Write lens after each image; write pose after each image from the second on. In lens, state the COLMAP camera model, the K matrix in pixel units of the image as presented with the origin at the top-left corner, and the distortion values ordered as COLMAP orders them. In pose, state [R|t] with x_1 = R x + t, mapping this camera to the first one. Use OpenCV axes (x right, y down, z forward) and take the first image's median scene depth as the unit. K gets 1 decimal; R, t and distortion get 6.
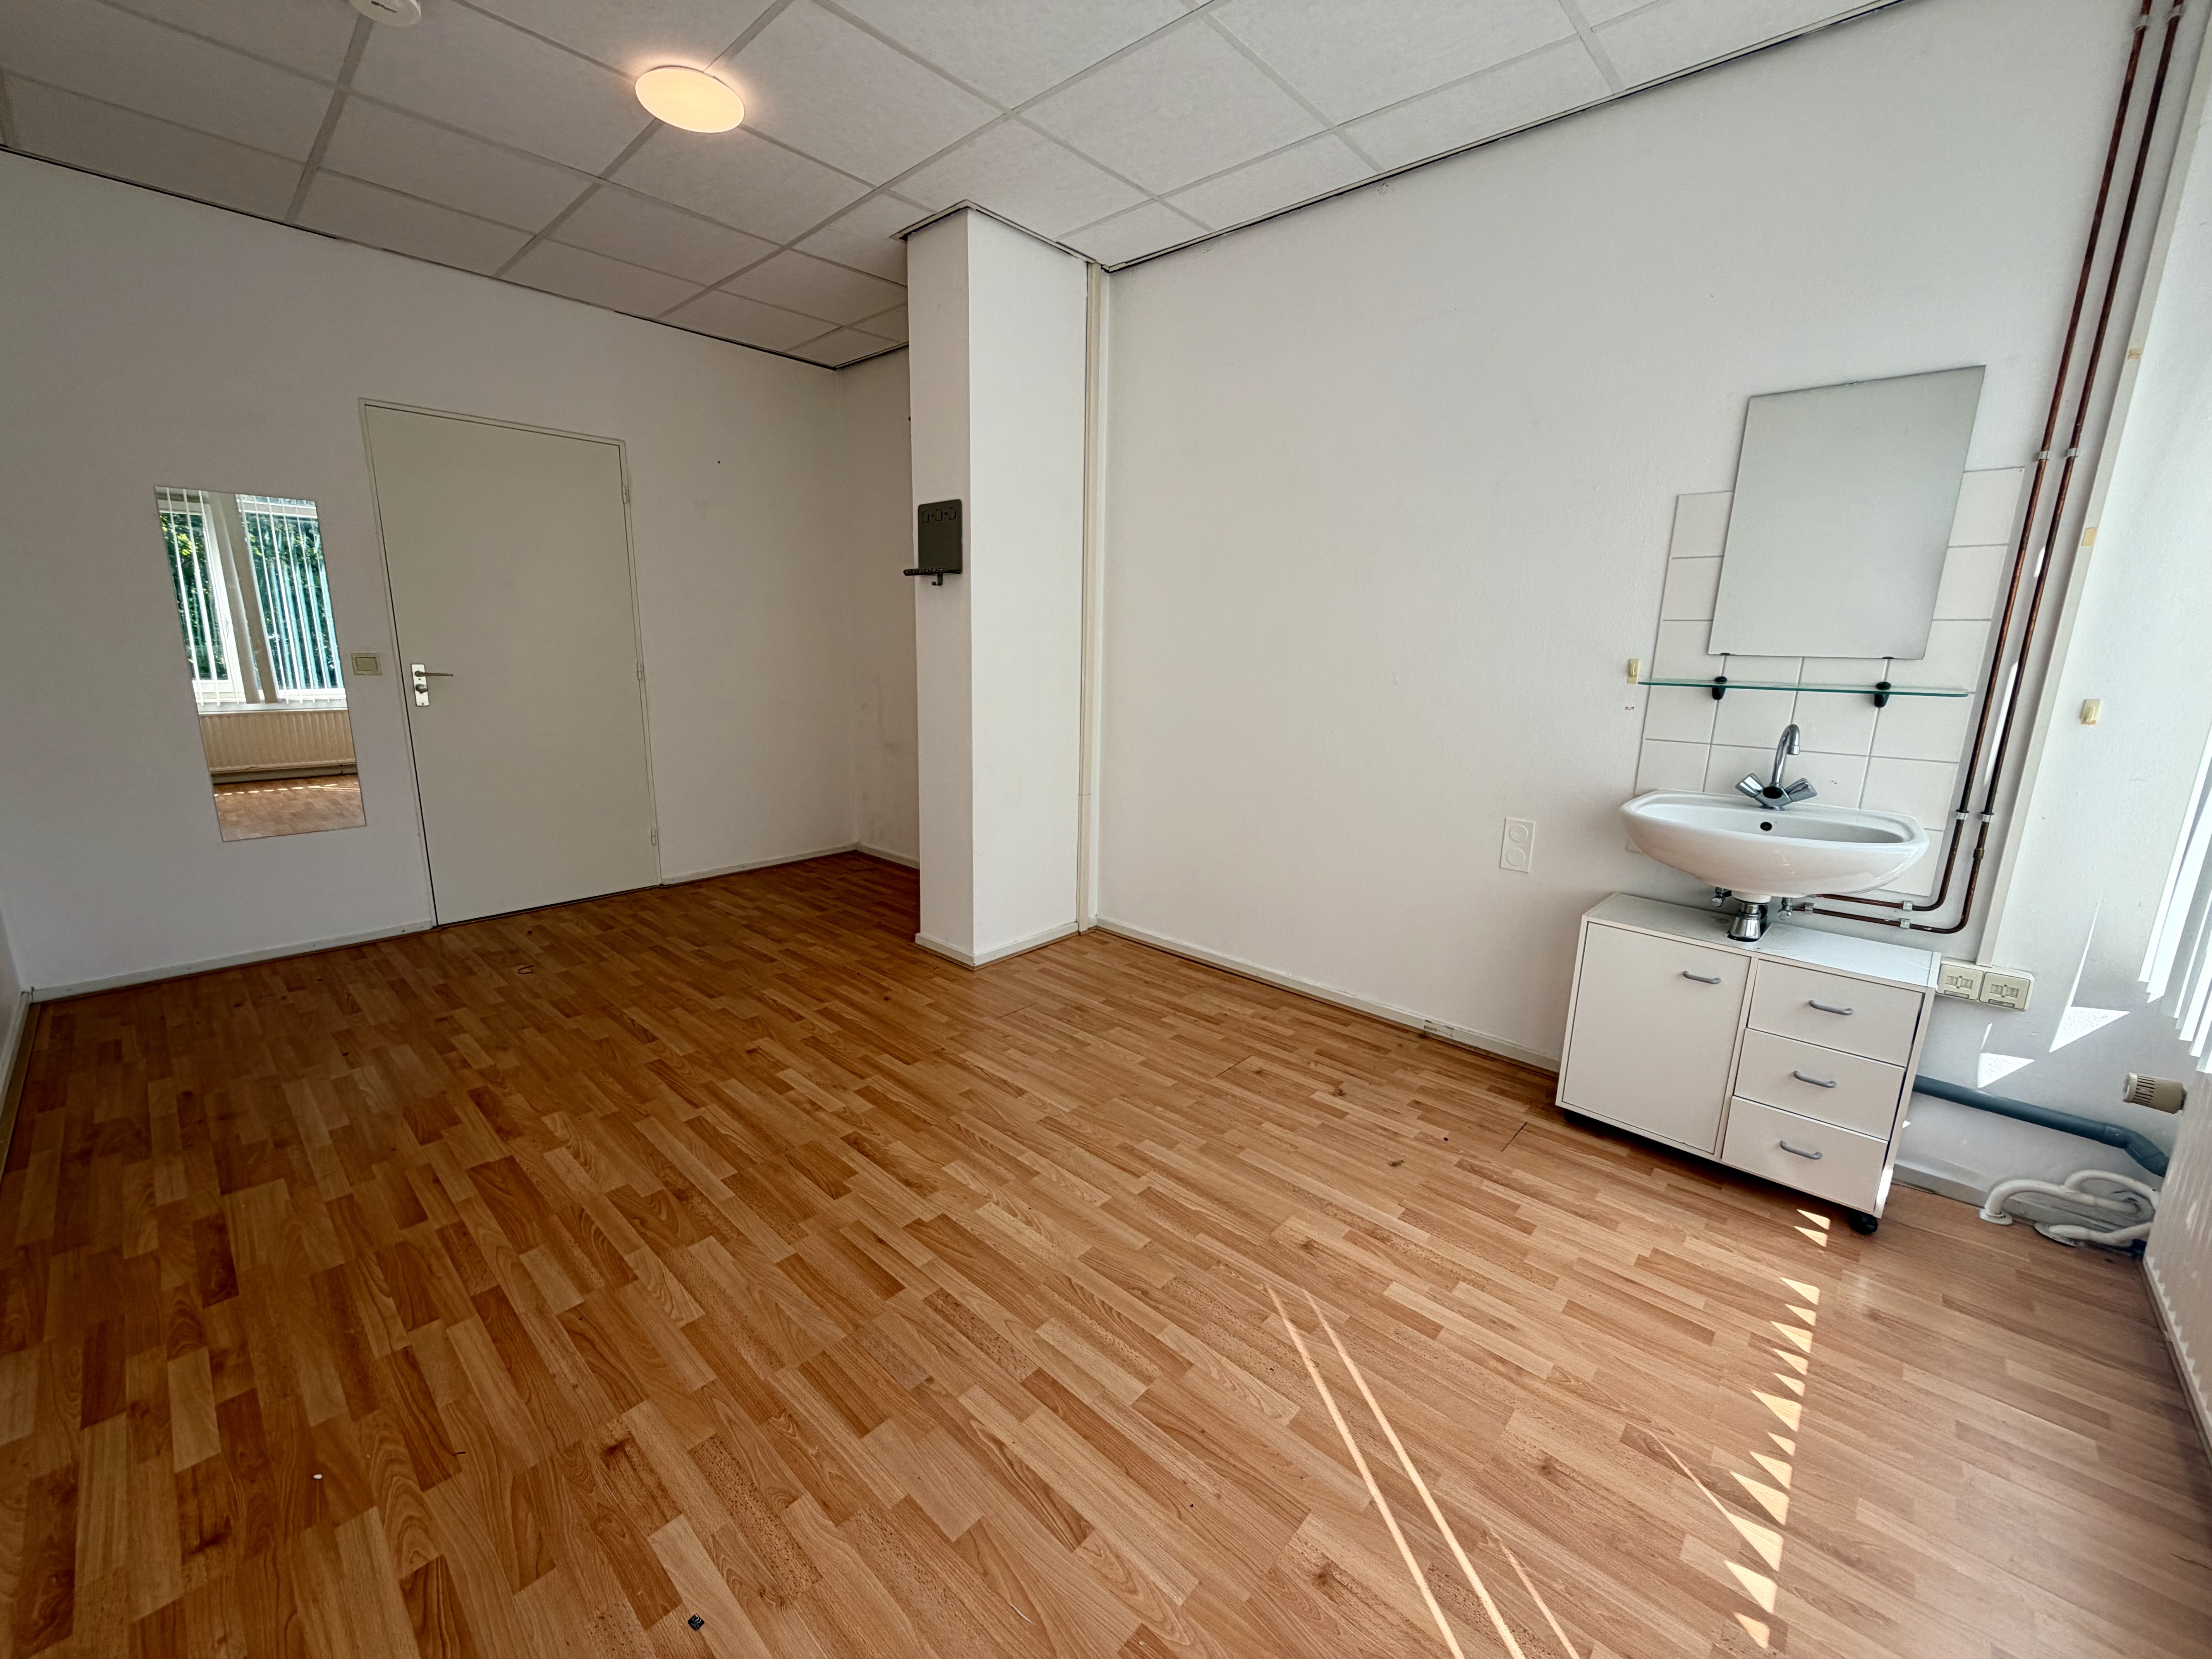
lens RADIAL K [[886.7, 0, 1099.0], [0, 886.7, 829.6], [0, 0, 1]] dist [-0.000041, -0.000046]
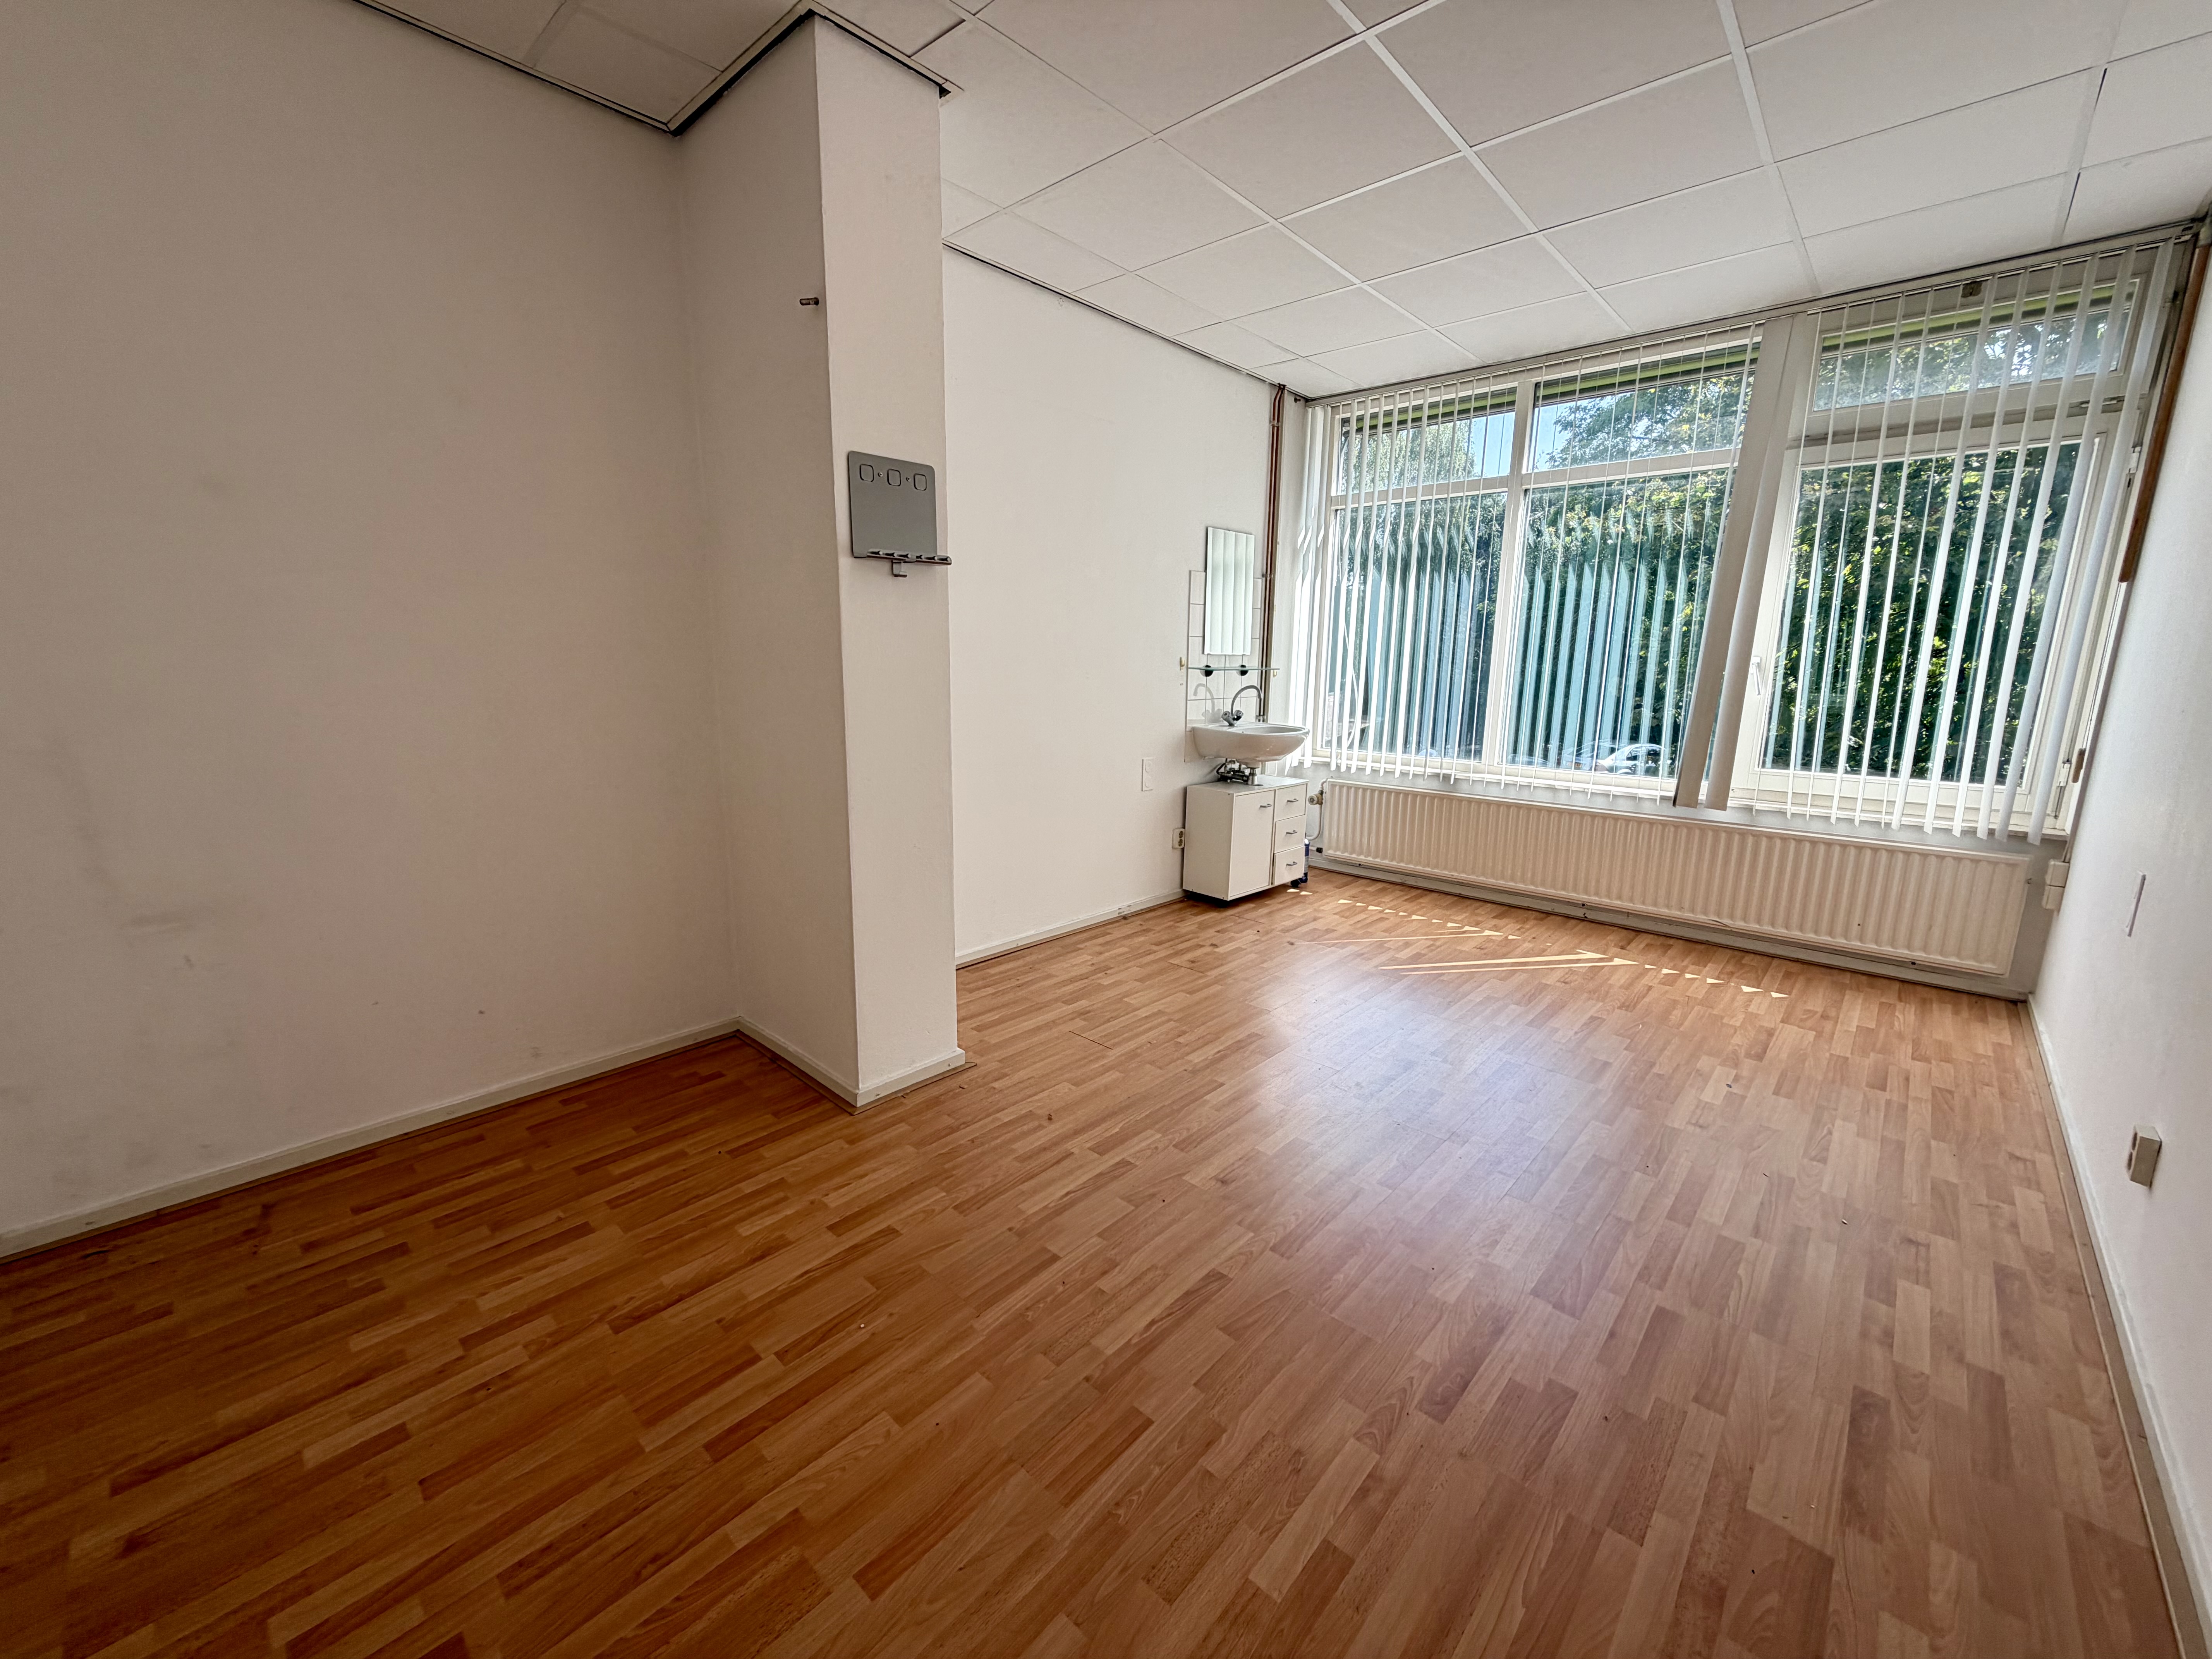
lens RADIAL K [[886.7, 0, 1095.2], [0, 886.7, 832.5], [0, 0, 1]] dist [-0.000041, -0.000046]
pose [[0.002739, -0.219496, 0.975610, -0.995620], [0.197003, 0.956612, 0.214669, -0.218346], [-0.980399, 0.191610, 0.045862, 0.924309]]
